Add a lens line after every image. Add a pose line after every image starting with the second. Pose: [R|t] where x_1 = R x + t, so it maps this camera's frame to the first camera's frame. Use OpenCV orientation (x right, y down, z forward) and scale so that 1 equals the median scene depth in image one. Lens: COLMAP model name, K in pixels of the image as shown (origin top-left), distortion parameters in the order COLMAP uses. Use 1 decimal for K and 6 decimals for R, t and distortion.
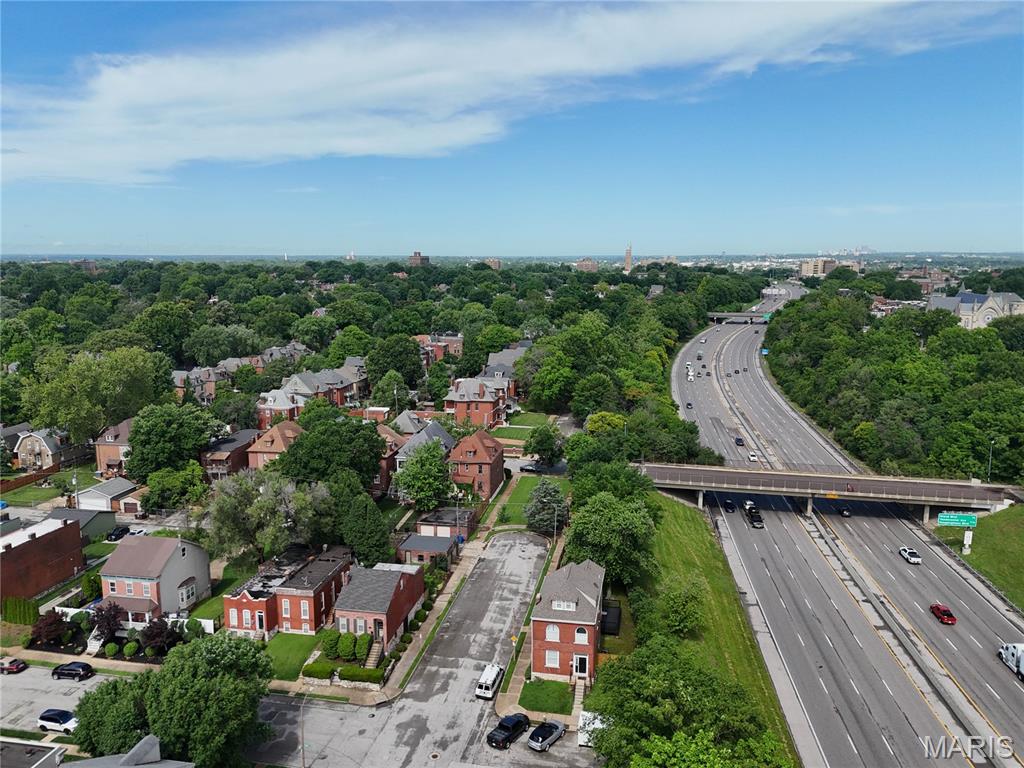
lens RADIAL K [[750.2, 0, 510.8], [0, 750.2, 386.5], [0, 0, 1]] dist [0.069050, -0.065894]
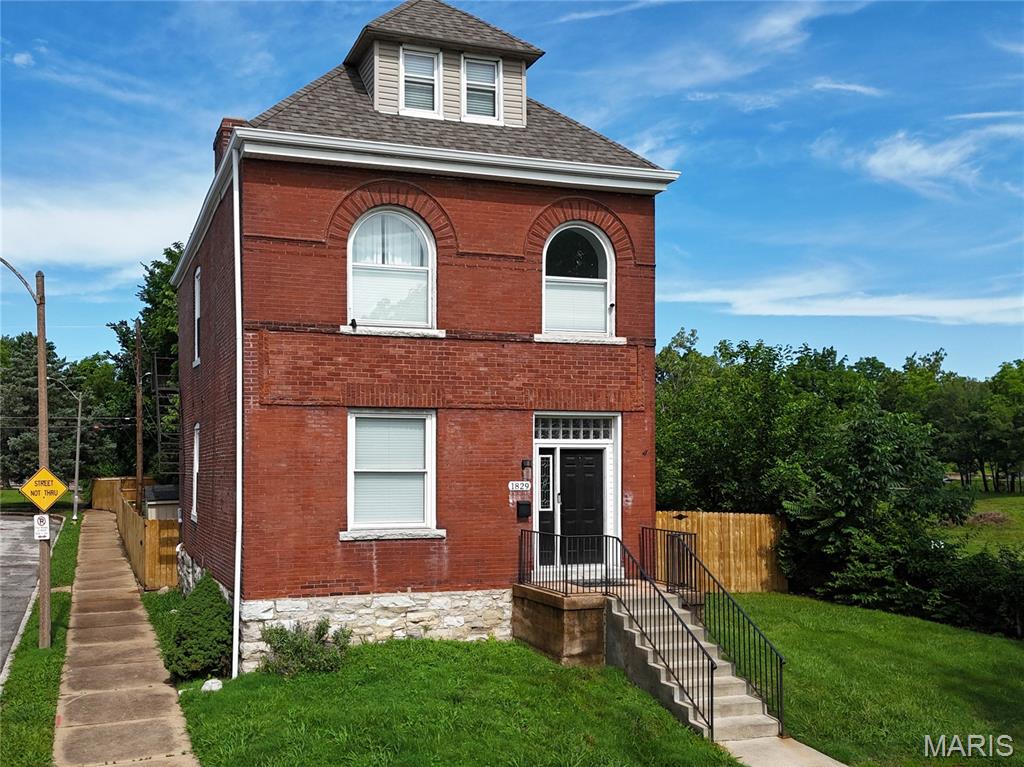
lens RADIAL K [[919.9, 0, 368.0], [0, 919.9, 457.6], [0, 0, 1]] dist [0.082314, -0.135739]
pose [[0.885526, 0.009931, 0.464484, -0.022175], [0.075149, 0.983544, -0.164298, 0.325721], [-0.458472, 0.180396, 0.870207, 0.726184]]
